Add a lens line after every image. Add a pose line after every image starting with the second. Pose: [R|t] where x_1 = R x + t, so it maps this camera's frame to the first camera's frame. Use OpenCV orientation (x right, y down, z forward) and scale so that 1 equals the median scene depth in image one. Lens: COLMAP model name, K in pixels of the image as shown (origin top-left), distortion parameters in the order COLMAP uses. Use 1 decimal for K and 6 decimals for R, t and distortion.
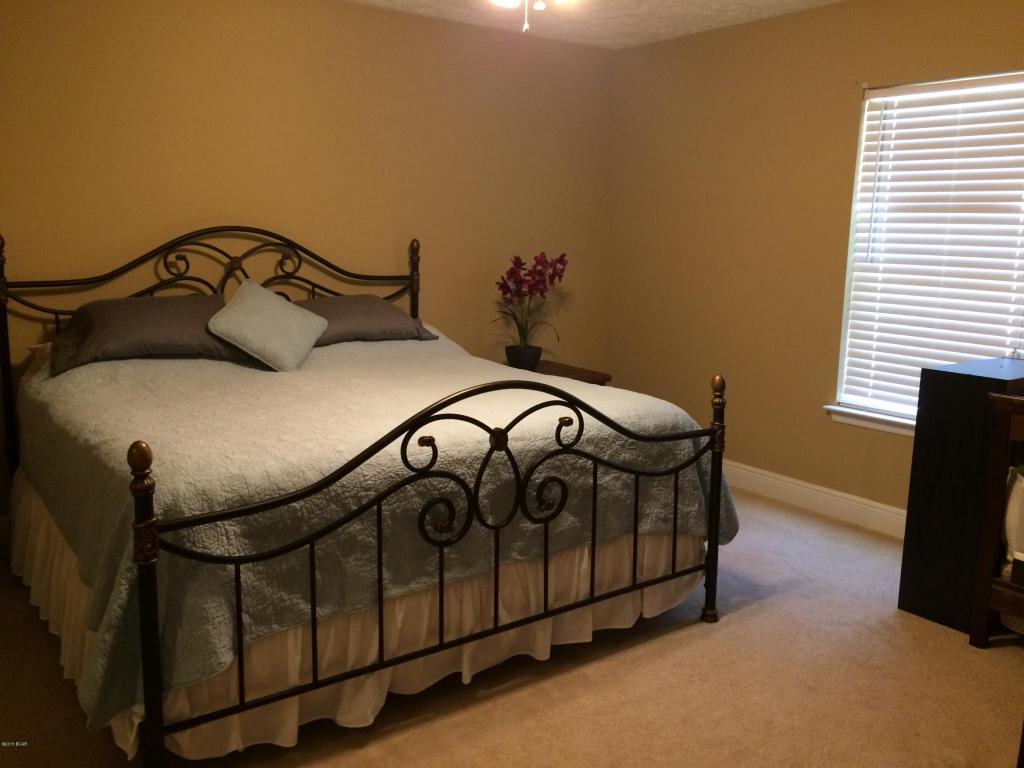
lens RADIAL K [[893.2, 0, 513.4], [0, 893.2, 379.3], [0, 0, 1]] dist [0.094579, -0.122821]
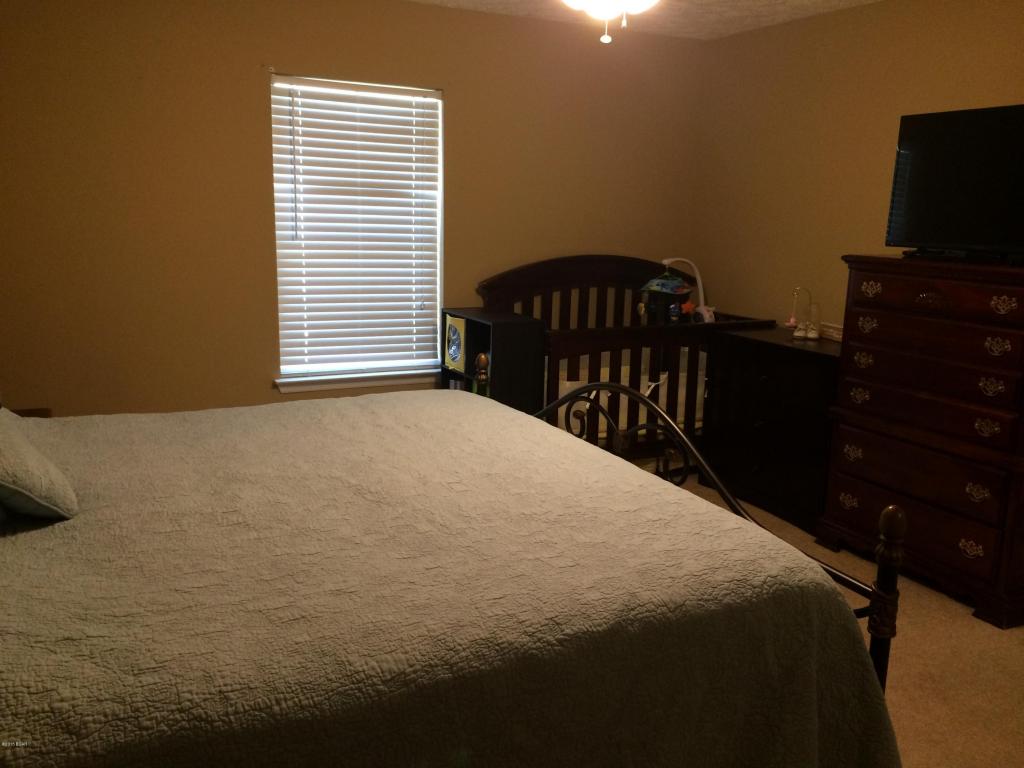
lens RADIAL K [[893.2, 0, 513.4], [0, 893.2, 379.3], [0, 0, 1]] dist [0.094579, -0.122821]
pose [[0.164537, -0.208824, 0.964013, -0.629346], [0.139988, 0.972384, 0.186744, -0.132017], [-0.976387, 0.104224, 0.189226, 0.564301]]
